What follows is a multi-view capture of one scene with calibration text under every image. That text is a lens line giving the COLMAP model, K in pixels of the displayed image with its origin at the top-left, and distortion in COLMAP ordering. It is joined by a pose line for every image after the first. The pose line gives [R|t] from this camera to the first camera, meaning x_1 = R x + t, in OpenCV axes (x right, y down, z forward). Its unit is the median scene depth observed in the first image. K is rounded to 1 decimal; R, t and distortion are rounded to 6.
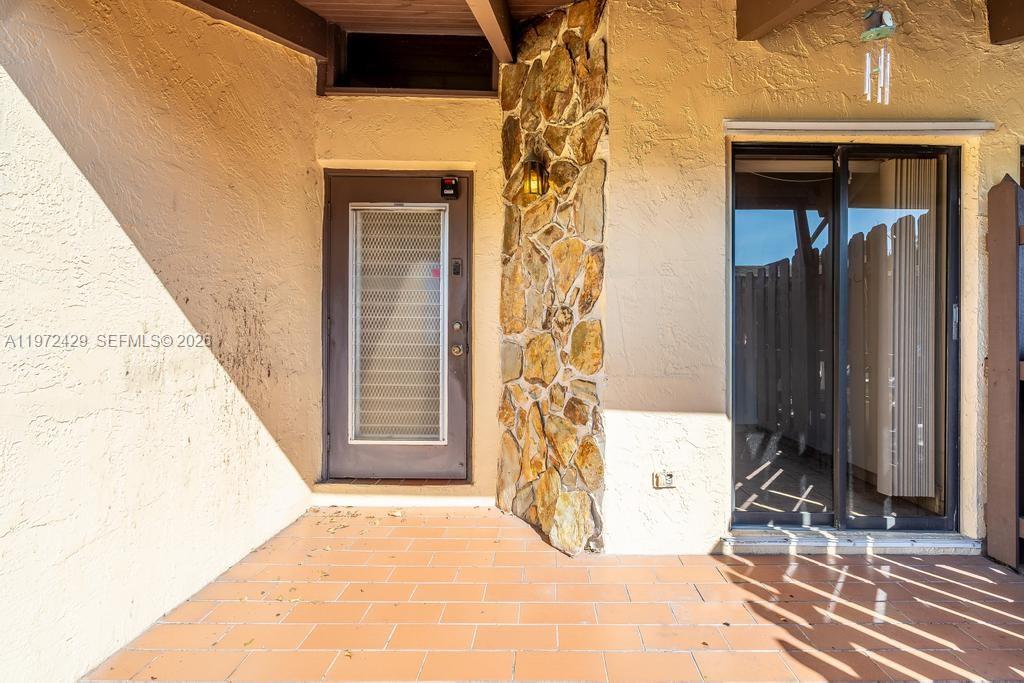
lens RADIAL K [[462.3, 0, 512.2], [0, 462.3, 330.6], [0, 0, 1]] dist [0.000305, 0.000086]
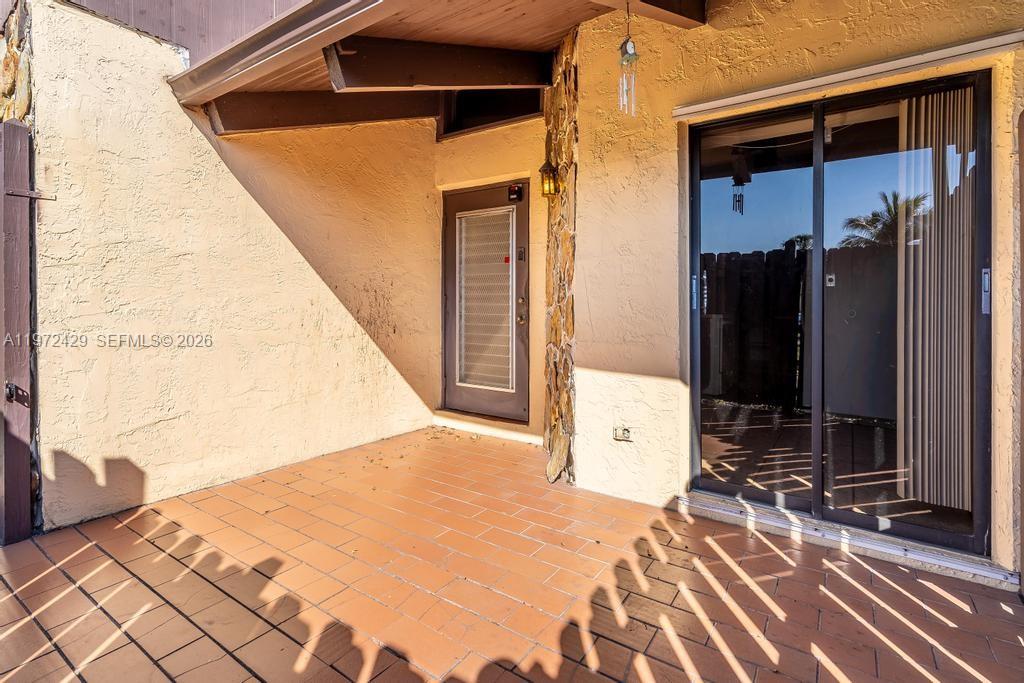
lens RADIAL K [[485.8, 0, 511.9], [0, 485.8, 305.8], [0, 0, 1]] dist [0.001240, 0.000173]
pose [[0.822239, -0.000033, -0.569143, 0.774037], [0.000222, 1.000000, 0.000263, 0.005809], [0.569143, -0.000343, 0.822238, -0.145789]]
